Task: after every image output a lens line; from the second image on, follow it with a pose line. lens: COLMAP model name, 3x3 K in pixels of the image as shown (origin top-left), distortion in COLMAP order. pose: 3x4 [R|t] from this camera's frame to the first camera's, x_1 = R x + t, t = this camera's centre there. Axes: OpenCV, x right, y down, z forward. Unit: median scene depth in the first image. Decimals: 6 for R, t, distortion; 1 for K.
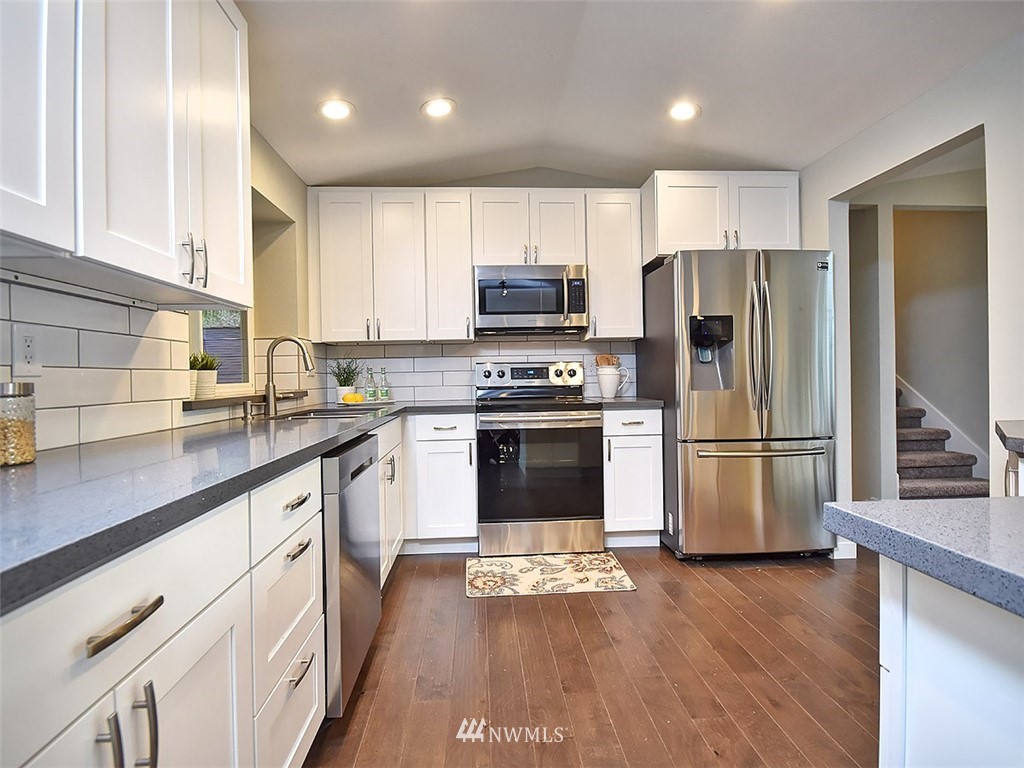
lens RADIAL K [[544.5, 0, 491.0], [0, 544.5, 374.3], [0, 0, 1]] dist [0.008940, -0.011041]
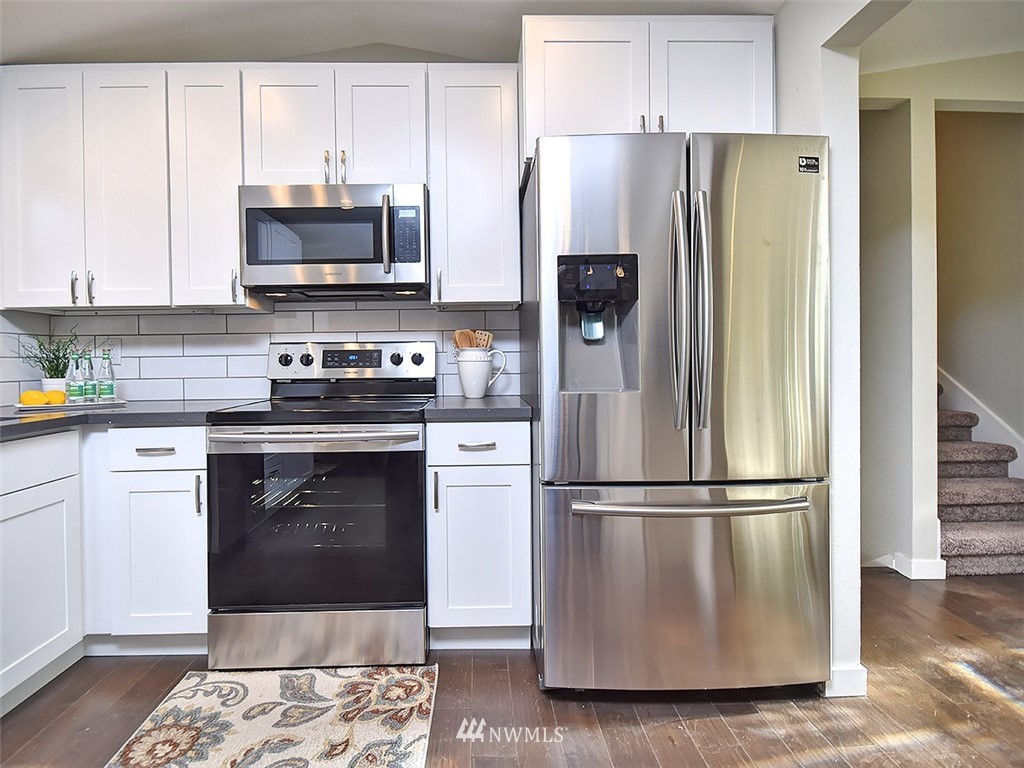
lens RADIAL K [[544.5, 0, 479.9], [0, 544.5, 363.9], [0, 0, 1]] dist [0.008940, -0.011041]
pose [[0.999024, 0.005257, -0.043850, 0.288331], [-0.005041, 0.999975, 0.005037, -0.000283], [0.043876, -0.004811, 0.999025, 0.416881]]
